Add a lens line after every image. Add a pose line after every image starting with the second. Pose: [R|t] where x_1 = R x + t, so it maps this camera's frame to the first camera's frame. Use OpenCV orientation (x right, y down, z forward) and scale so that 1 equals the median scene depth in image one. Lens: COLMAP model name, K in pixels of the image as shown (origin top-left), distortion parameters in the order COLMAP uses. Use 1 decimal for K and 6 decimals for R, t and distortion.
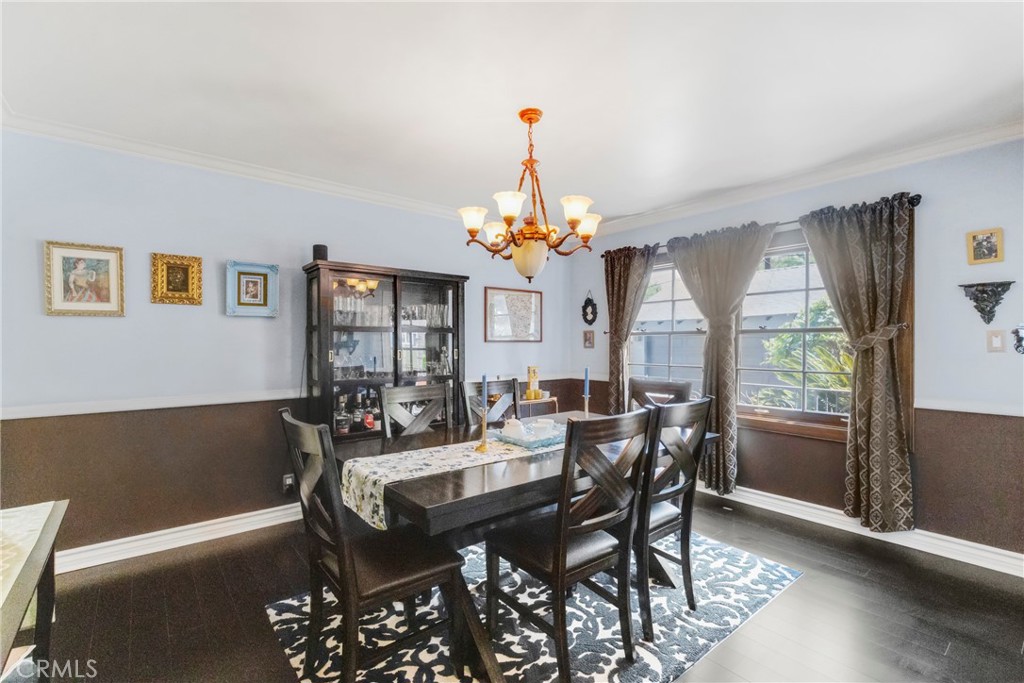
lens RADIAL K [[471.1, 0, 482.9], [0, 471.1, 349.7], [0, 0, 1]] dist [-0.000650, 0.000088]
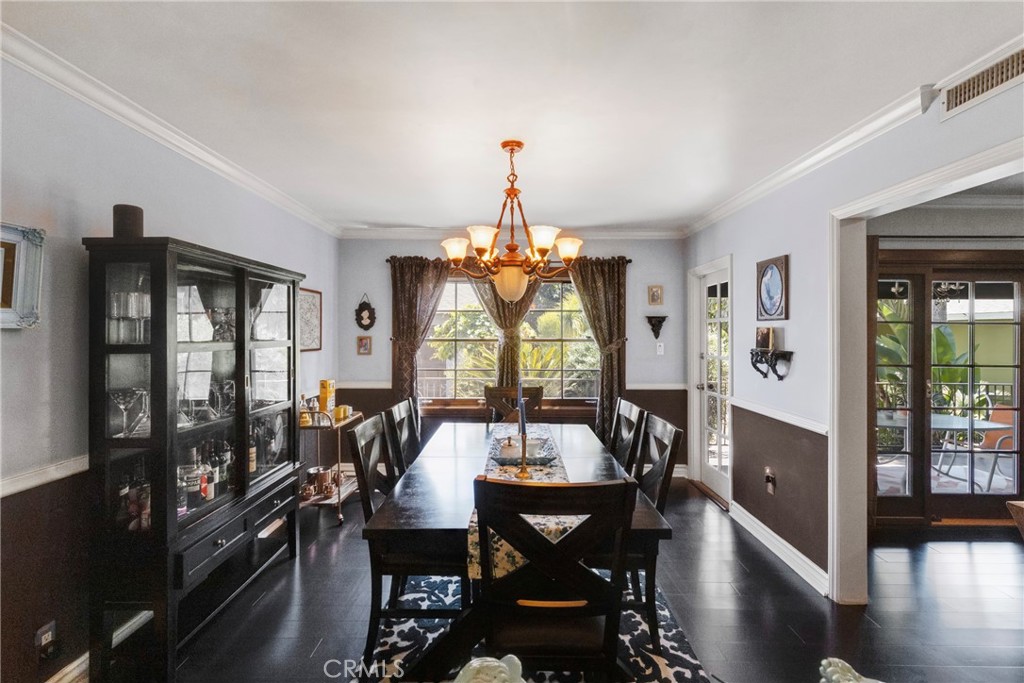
lens RADIAL K [[480.8, 0, 517.5], [0, 480.8, 339.9], [0, 0, 1]] dist [0.000650, 0.000302]
pose [[0.598490, -0.013787, 0.801012, -0.538232], [0.009506, 0.999904, 0.010108, -0.058657], [-0.801074, 0.001565, 0.598564, 0.259146]]
